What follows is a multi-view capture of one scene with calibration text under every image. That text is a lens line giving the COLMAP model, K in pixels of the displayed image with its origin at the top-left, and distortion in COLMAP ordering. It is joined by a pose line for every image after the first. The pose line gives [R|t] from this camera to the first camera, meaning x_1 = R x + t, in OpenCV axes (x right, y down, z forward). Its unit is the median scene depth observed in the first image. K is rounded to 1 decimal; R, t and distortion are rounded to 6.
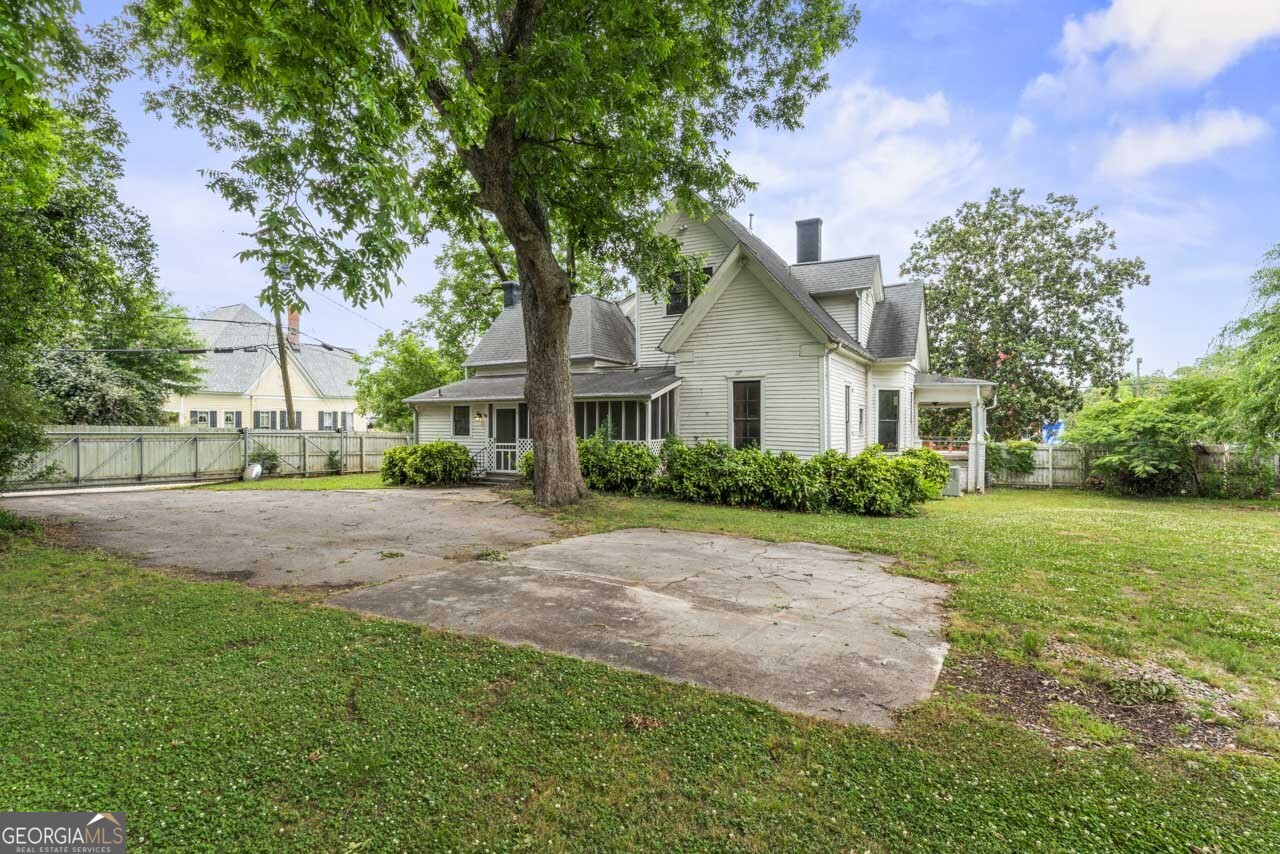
lens RADIAL K [[651.8, 0, 638.7], [0, 651.8, 428.5], [0, 0, 1]] dist [0.000927, 0.000105]
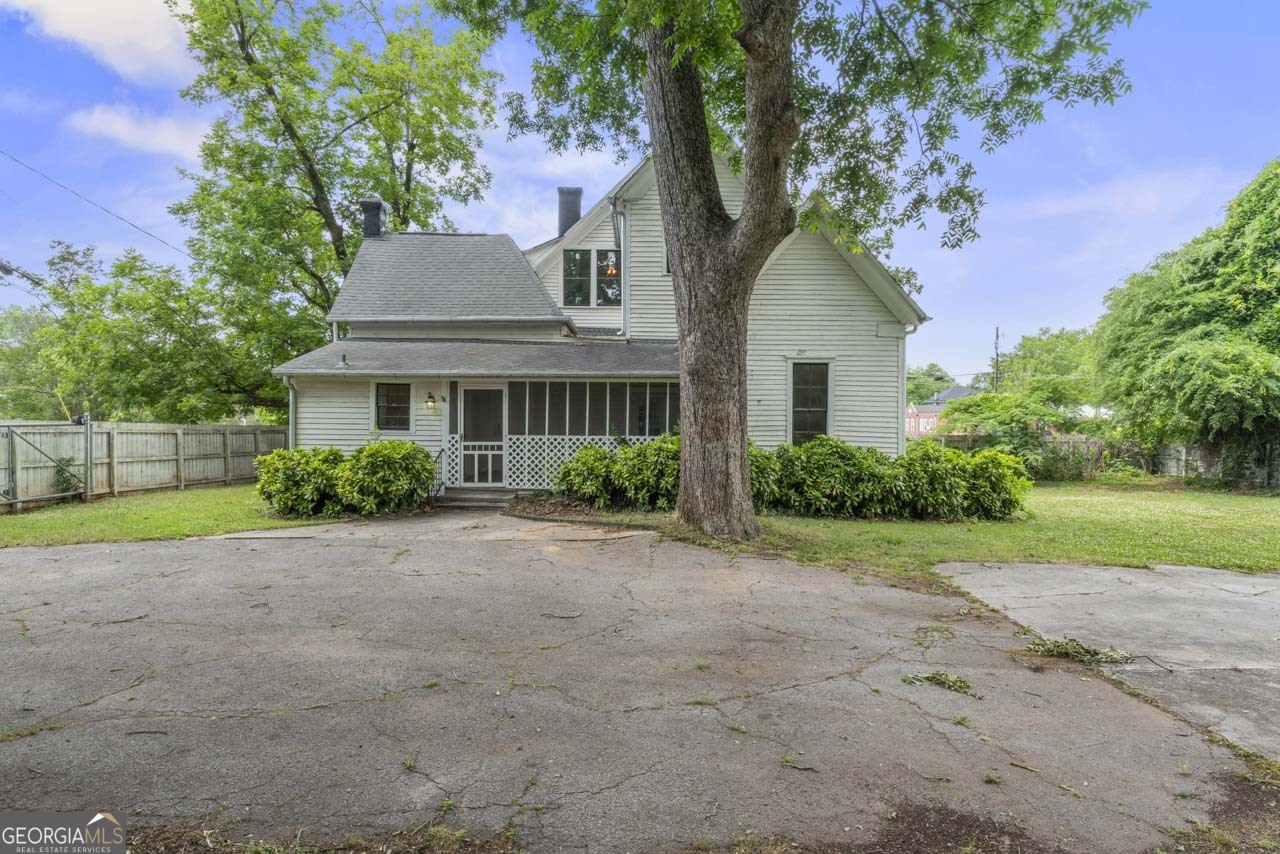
lens RADIAL K [[696.9, 0, 640.0], [0, 696.9, 426.1], [0, 0, 1]] dist [0.000338, 0.000288]
pose [[0.867754, -0.001258, 0.496993, -0.413027], [-0.005597, 0.999909, 0.012305, -0.002836], [-0.496963, -0.013459, 0.867667, 0.311799]]
